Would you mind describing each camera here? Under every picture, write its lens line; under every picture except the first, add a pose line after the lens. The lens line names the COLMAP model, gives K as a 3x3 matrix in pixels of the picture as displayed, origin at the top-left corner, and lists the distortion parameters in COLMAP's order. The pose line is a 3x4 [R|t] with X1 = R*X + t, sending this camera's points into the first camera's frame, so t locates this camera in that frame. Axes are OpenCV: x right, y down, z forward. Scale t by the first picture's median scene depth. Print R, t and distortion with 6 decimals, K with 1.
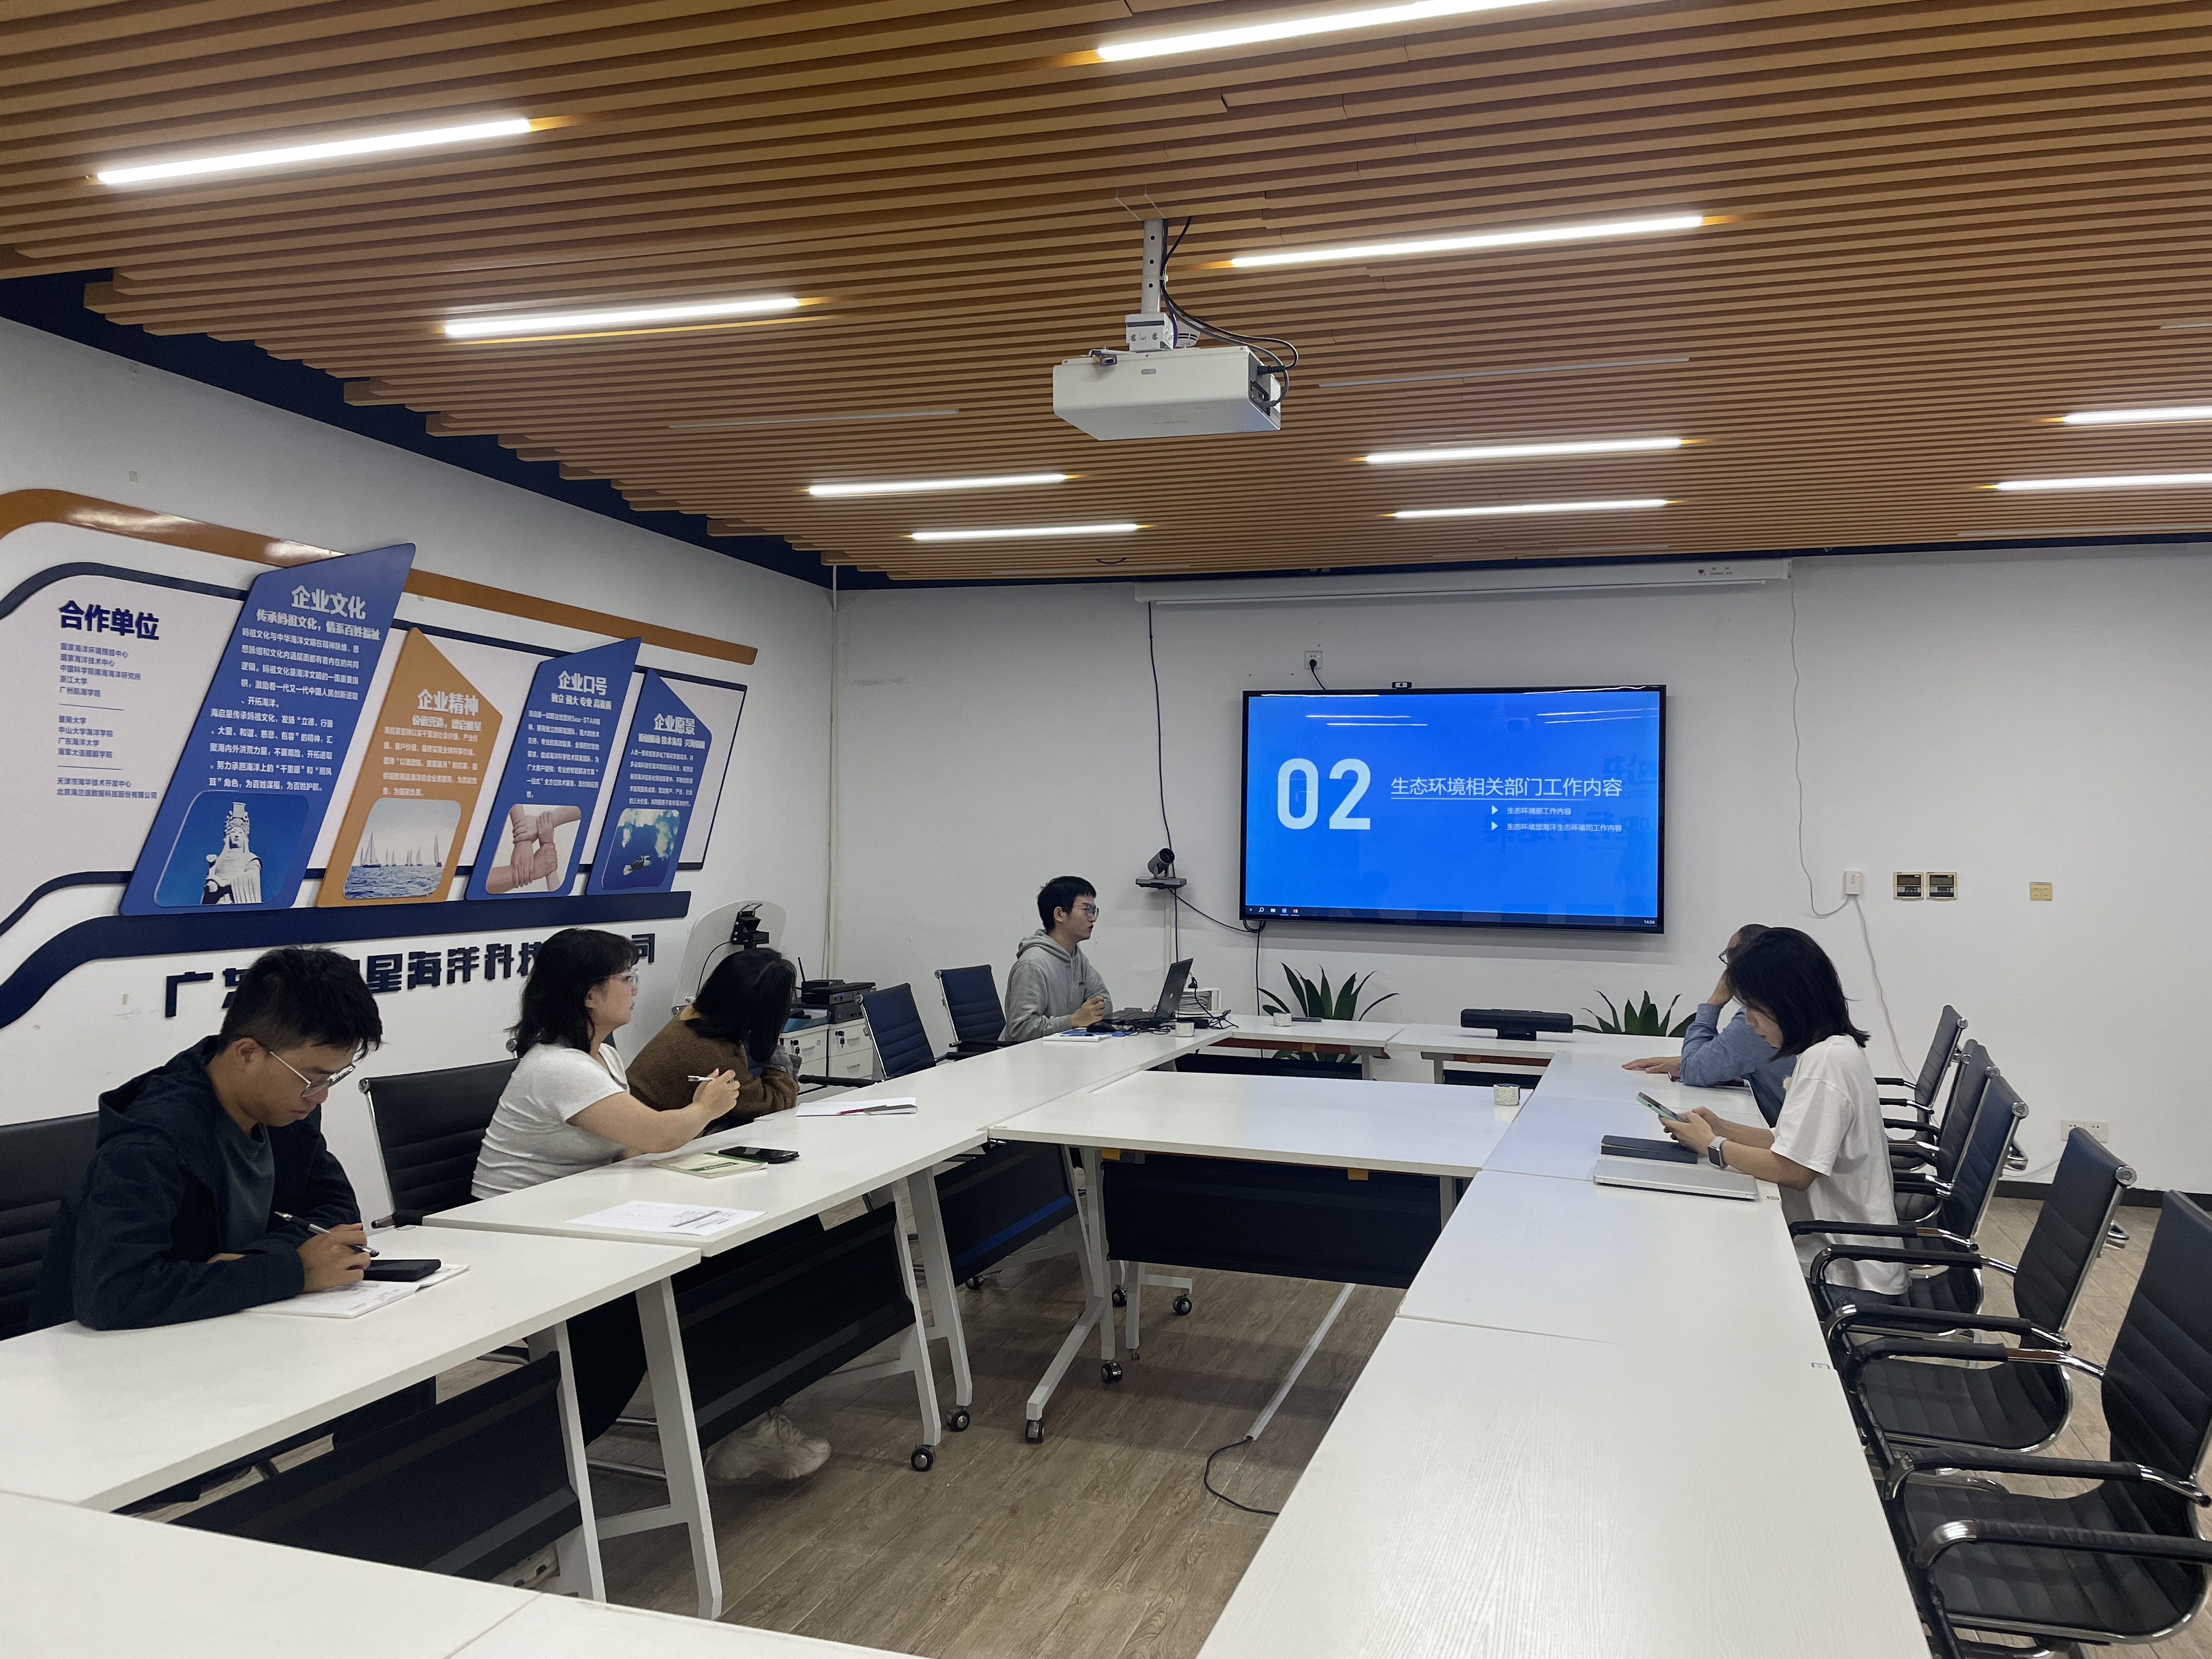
lens RADIAL K [[1653.0, 0, 1117.8], [0, 1653.0, 815.2], [0, 0, 1]] dist [0.088001, -0.120351]
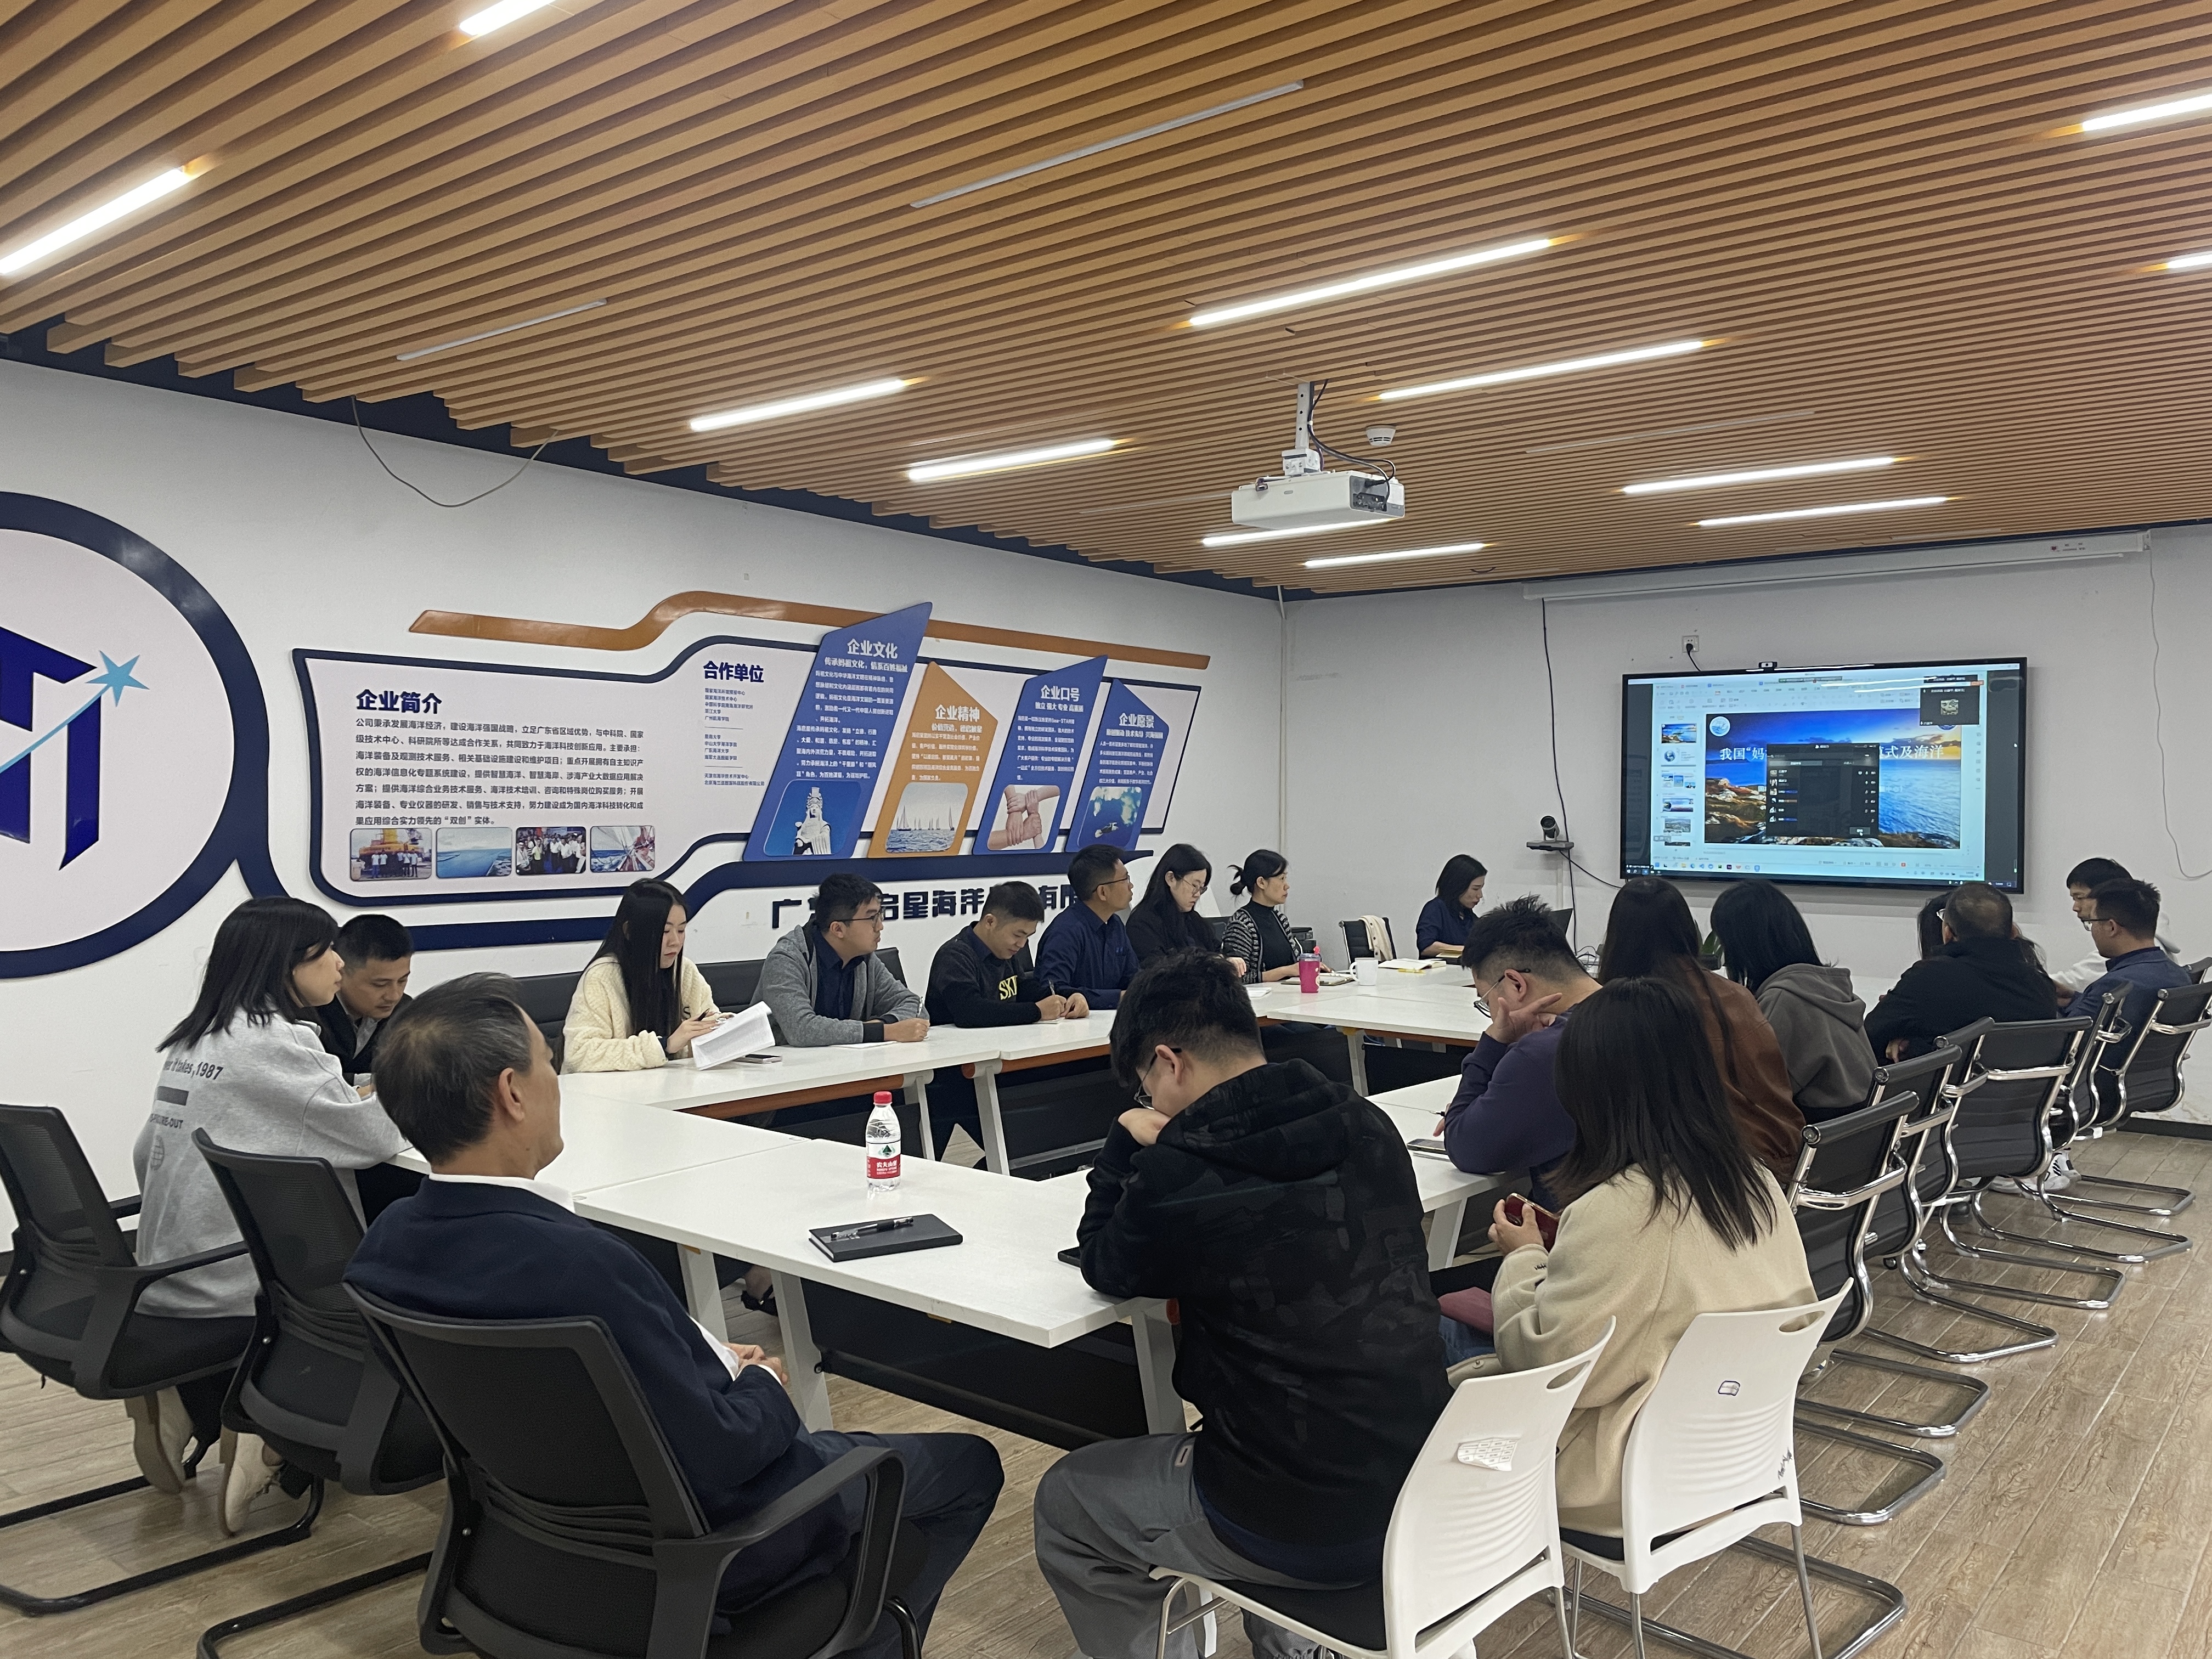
lens RADIAL K [[1653.0, 0, 1122.1], [0, 1653.0, 814.0], [0, 0, 1]] dist [0.088001, -0.120351]
pose [[0.931576, -0.004989, -0.363511, 0.211798], [0.011531, 0.999808, 0.015829, -0.003260], [0.363363, -0.018937, 0.931455, -0.220127]]
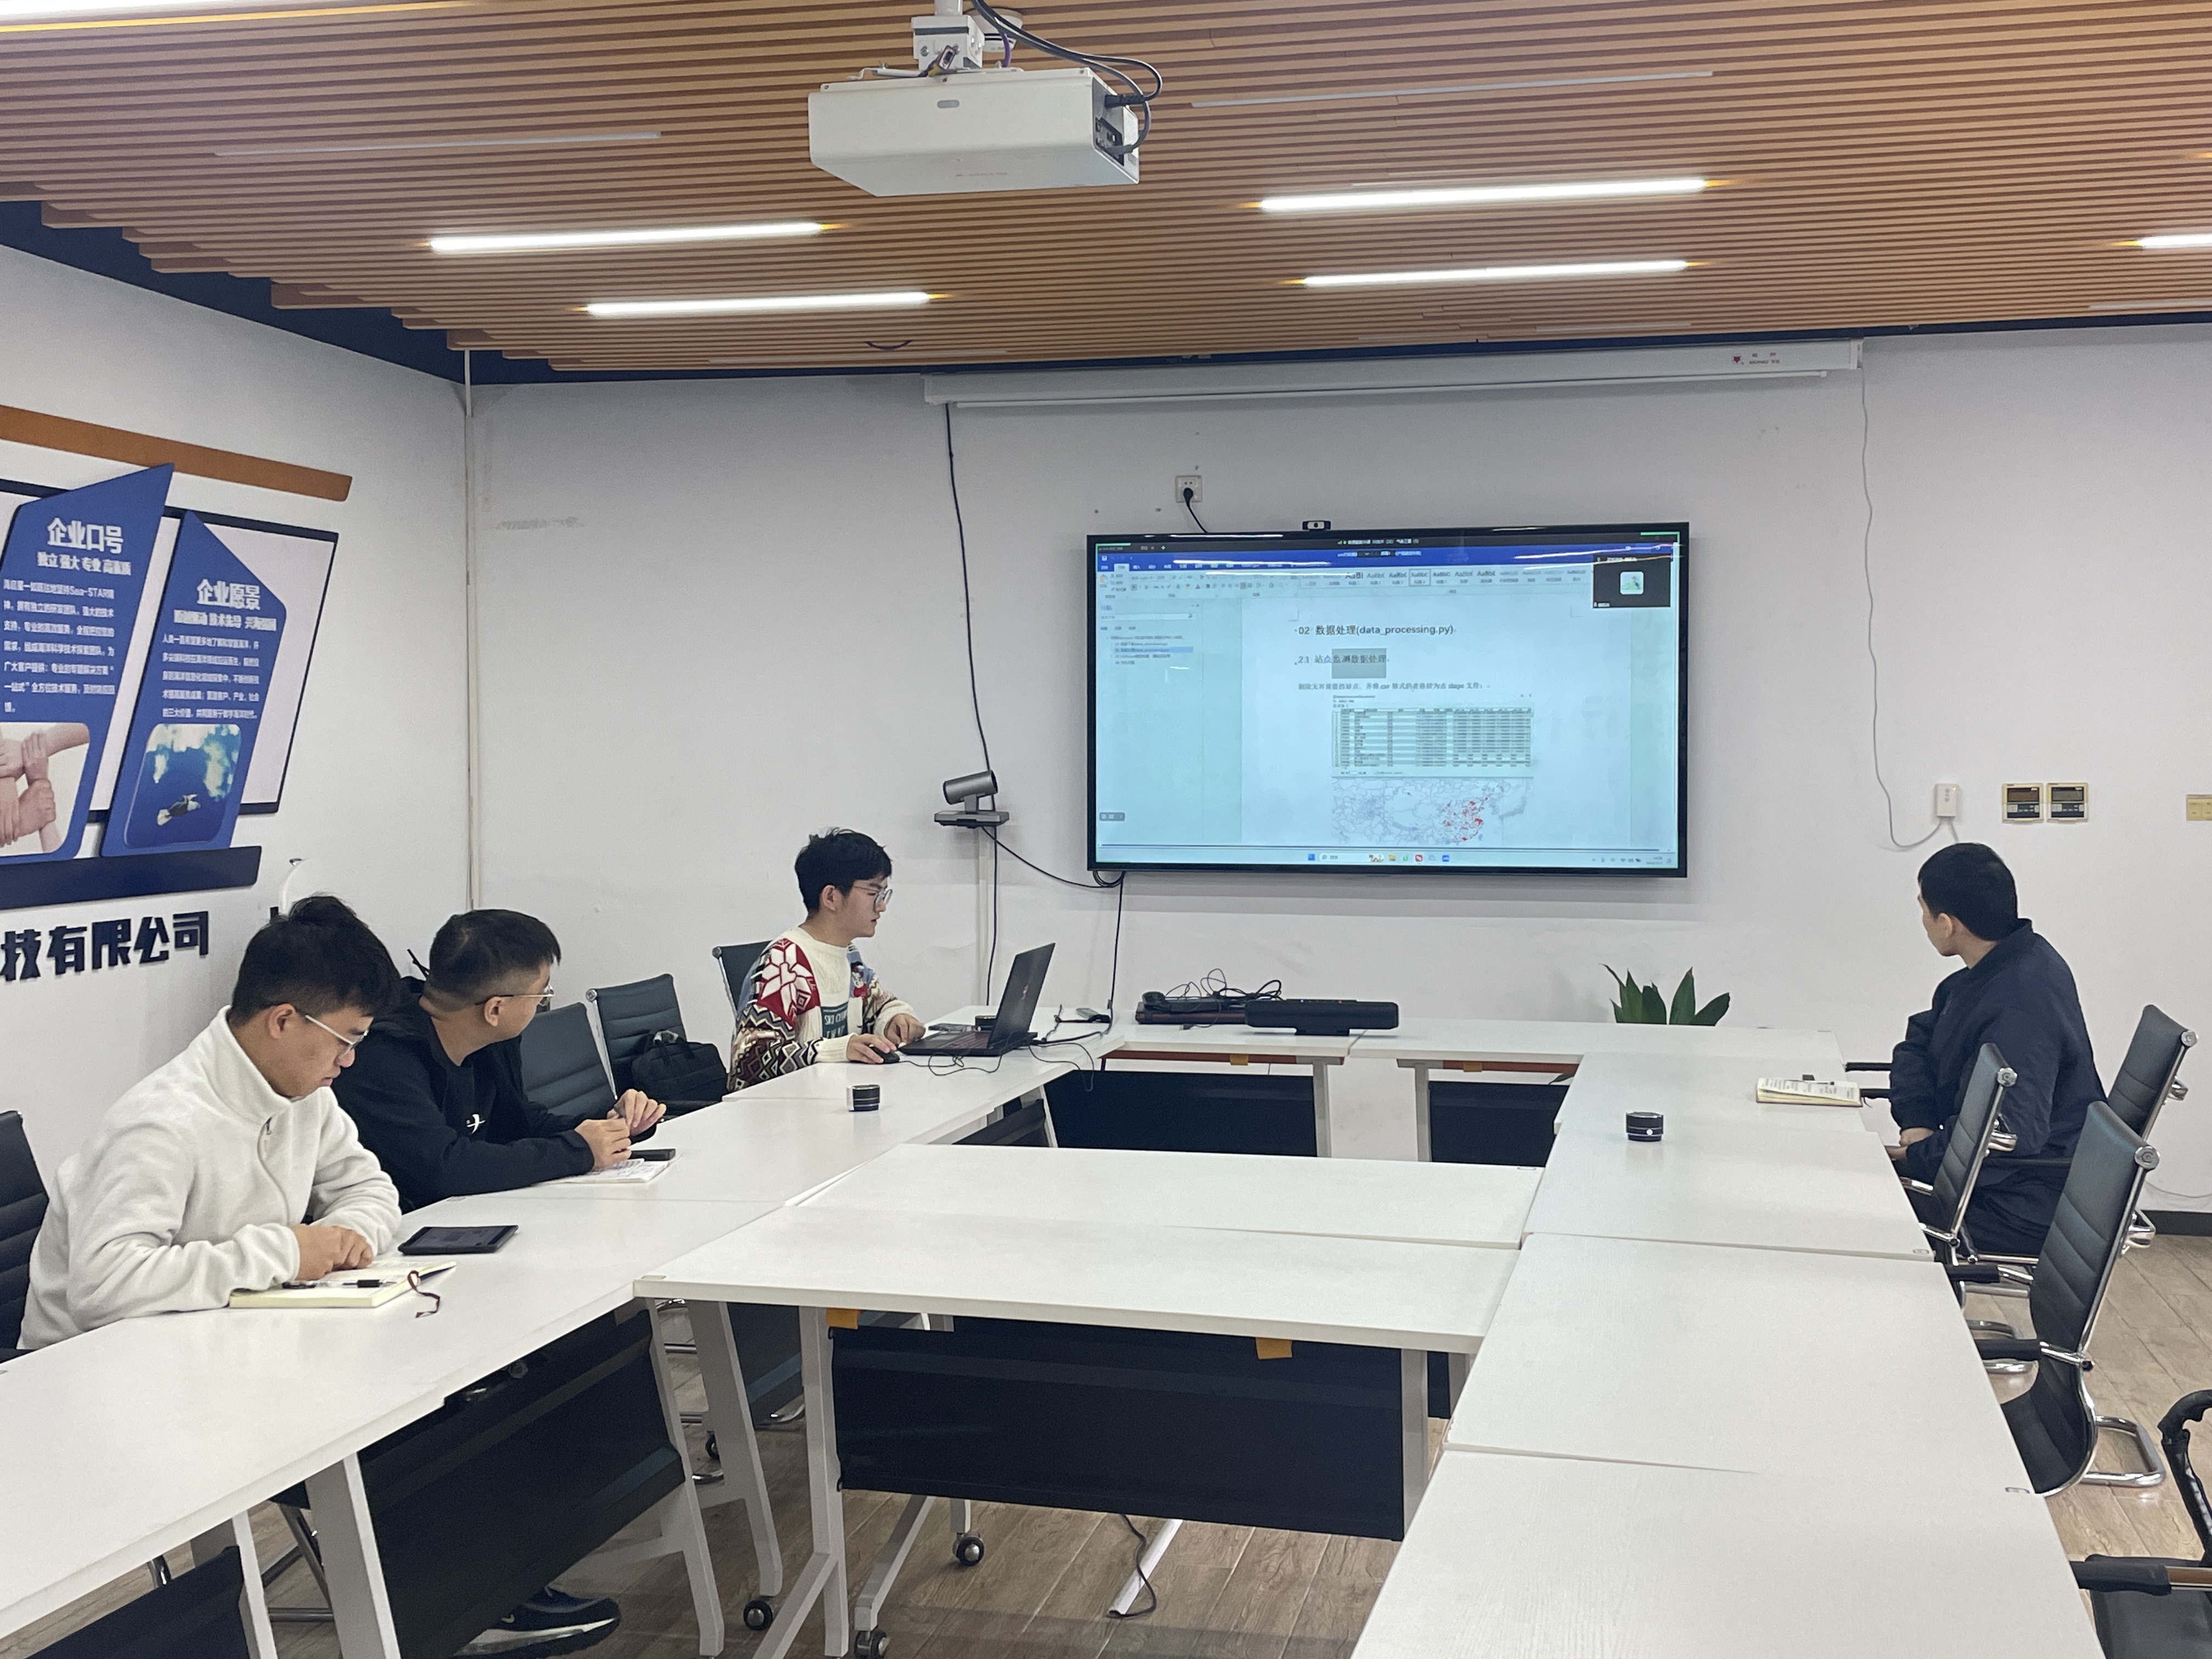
lens RADIAL K [[2482.2, 0, 1111.8], [0, 2482.2, 796.9], [0, 0, 1]] dist [0.057174, 0.000000]
pose [[0.996169, -0.018686, 0.085434, -0.003946], [0.015367, 0.999107, 0.039352, -0.009282], [-0.086093, -0.037889, 0.995566, -0.025680]]
